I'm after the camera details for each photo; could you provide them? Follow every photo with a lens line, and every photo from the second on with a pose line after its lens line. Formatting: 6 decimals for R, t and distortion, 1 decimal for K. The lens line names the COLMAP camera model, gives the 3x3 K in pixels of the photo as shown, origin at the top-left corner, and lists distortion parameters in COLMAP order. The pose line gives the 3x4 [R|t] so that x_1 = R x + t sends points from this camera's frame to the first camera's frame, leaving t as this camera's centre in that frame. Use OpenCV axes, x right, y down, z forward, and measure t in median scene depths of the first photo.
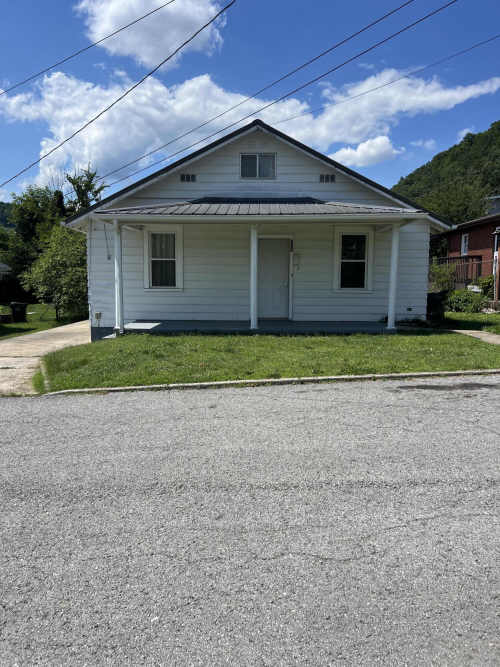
lens RADIAL K [[505.1, 0, 250.8], [0, 505.1, 337.1], [0, 0, 1]] dist [0.044468, -0.034980]
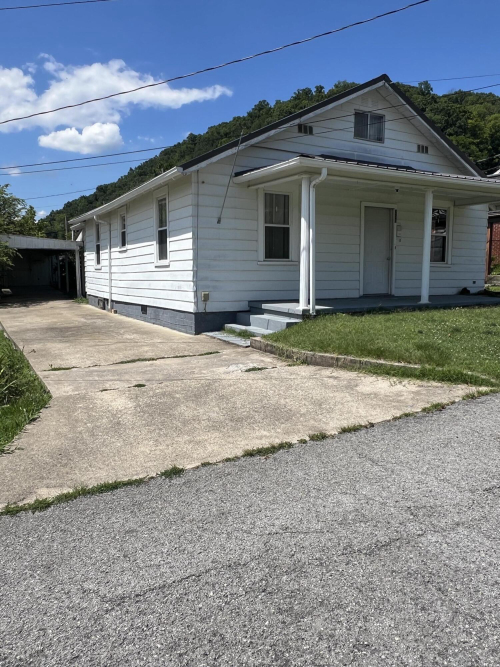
lens RADIAL K [[508.0, 0, 249.3], [0, 508.0, 329.3], [0, 0, 1]] dist [0.006573, 0.009189]
pose [[0.866133, -0.060194, 0.496177, -0.207389], [0.058463, 0.998108, 0.019032, -0.001541], [-0.496383, 0.012524, 0.868013, 0.103088]]
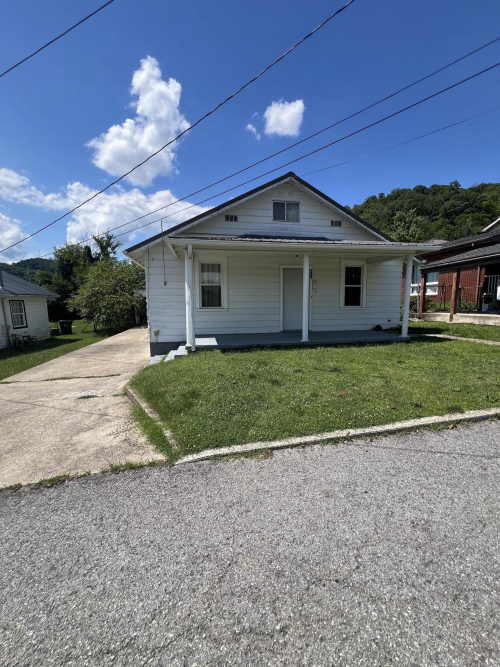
lens RADIAL K [[267.0, 0, 248.7], [0, 267.0, 333.3], [0, 0, 1]] dist [0.006828, -0.000514]
pose [[0.980054, -0.034370, 0.195734, -0.070708], [0.034084, 0.999407, 0.004829, -0.012082], [-0.195784, 0.001938, 0.980645, 0.115951]]
